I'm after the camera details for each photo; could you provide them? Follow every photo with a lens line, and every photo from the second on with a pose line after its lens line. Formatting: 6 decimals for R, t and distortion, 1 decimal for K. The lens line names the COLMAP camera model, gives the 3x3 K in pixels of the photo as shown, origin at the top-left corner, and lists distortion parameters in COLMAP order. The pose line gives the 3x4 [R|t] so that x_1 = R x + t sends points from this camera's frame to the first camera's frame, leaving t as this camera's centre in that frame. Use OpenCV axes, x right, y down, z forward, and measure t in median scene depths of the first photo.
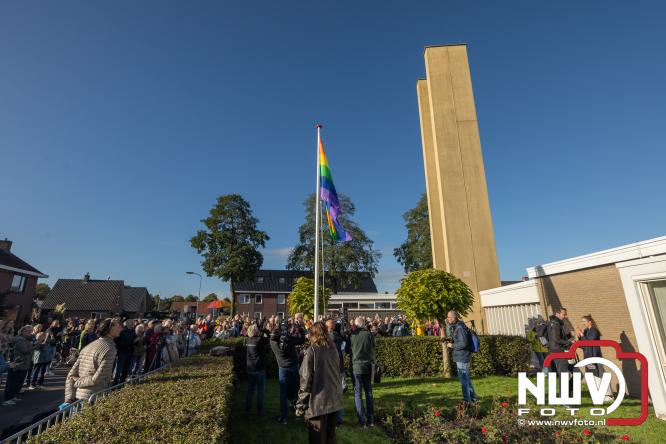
lens RADIAL K [[321.9, 0, 330.7], [0, 321.9, 221.1], [0, 0, 1]] dist [-0.002806, -0.000008]
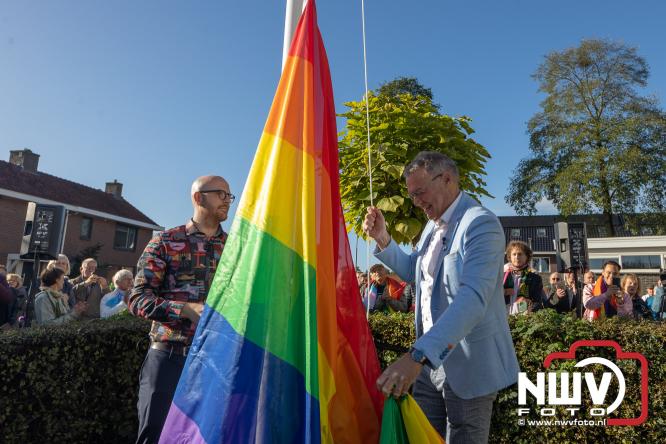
lens RADIAL K [[496.9, 0, 377.2], [0, 496.9, 196.2], [0, 0, 1]] dist [0.008384, 0.008877]
pose [[0.898279, -0.065997, -0.434441, 0.027211], [0.102787, 0.992787, 0.061712, 0.067069], [0.427235, -0.100089, 0.898584, 0.176484]]
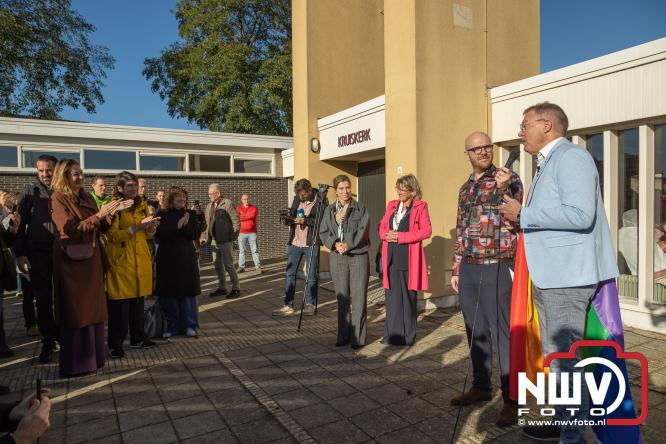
lens RADIAL K [[455.4, 0, 332.1], [0, 455.4, 229.8], [0, 0, 1]] dist [-0.015753, 0.003423]
pose [[0.828611, -0.032334, 0.558890, 0.061067], [-0.150843, 0.948512, 0.278516, 0.114201], [-0.539120, -0.315086, 0.781070, 0.340380]]
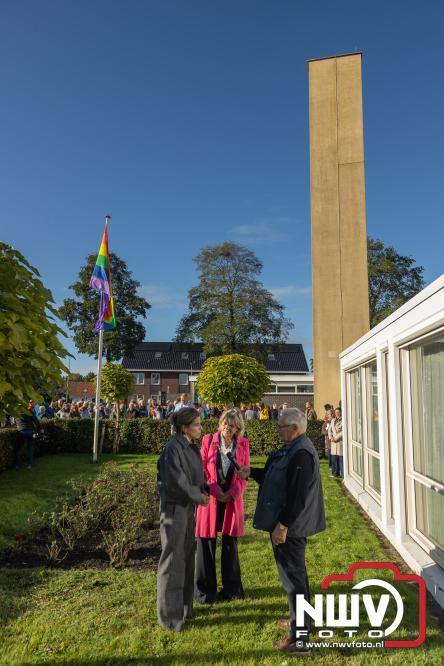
lens RADIAL K [[454.7, 0, 221.7], [0, 454.7, 334.9], [0, 0, 1]] dist [0.005369, 0.008491]
pose [[0.991588, -0.007910, -0.129190, 0.136101], [0.026220, 0.989713, 0.140646, -0.032388], [0.126748, -0.142851, 0.981595, -0.111046]]
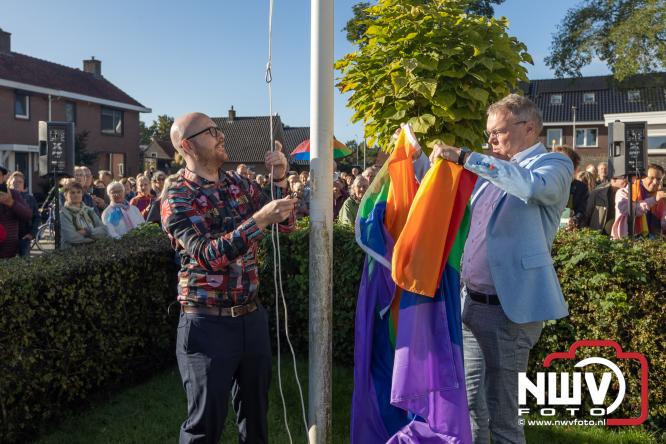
lens RADIAL K [[573.2, 0, 318.0], [0, 573.2, 187.2], [0, 0, 1]] dist [0.027922, -0.014637]
pose [[0.839952, 0.017359, -0.542383, 0.027651], [0.149522, 0.953396, 0.262067, 0.055356], [0.521655, -0.301221, 0.798212, 0.169700]]
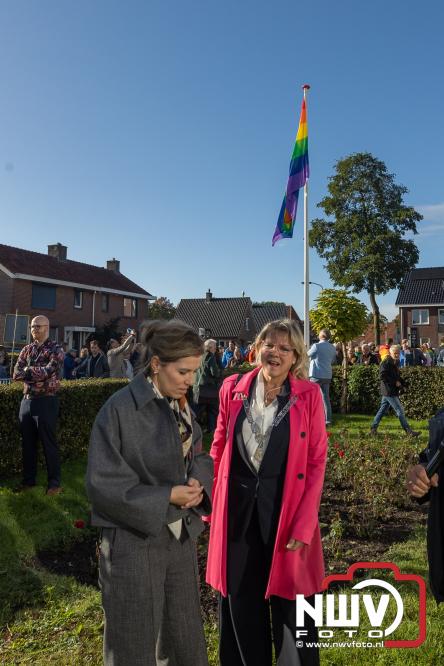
lens RADIAL K [[573.2, 0, 250.8], [0, 573.2, 280.8], [0, 0, 1]] dist [0.027922, -0.014637]
pose [[0.813638, -0.063647, -0.577878, 0.160127], [0.162438, 0.979290, 0.120851, -0.011423], [0.558218, -0.192198, 0.807126, -0.056619]]
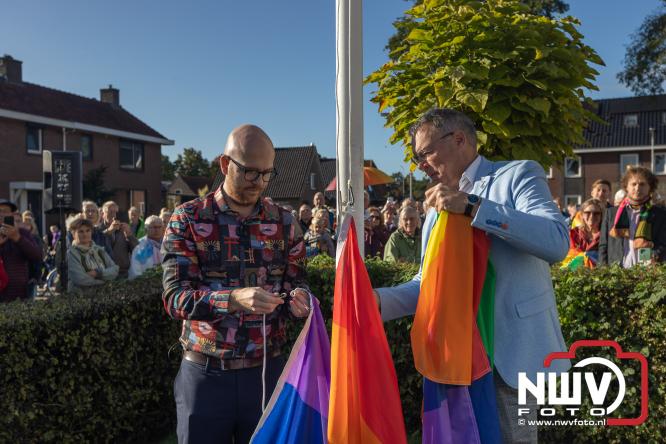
lens RADIAL K [[641.2, 0, 329.6], [0, 641.2, 220.7], [0, 0, 1]] dist [-0.001594, 0.072947]
pose [[0.813086, 0.001736, -0.582142, 0.027209], [0.174556, 0.953255, 0.246649, 0.057768], [0.555357, -0.302163, 0.774775, 0.172486]]
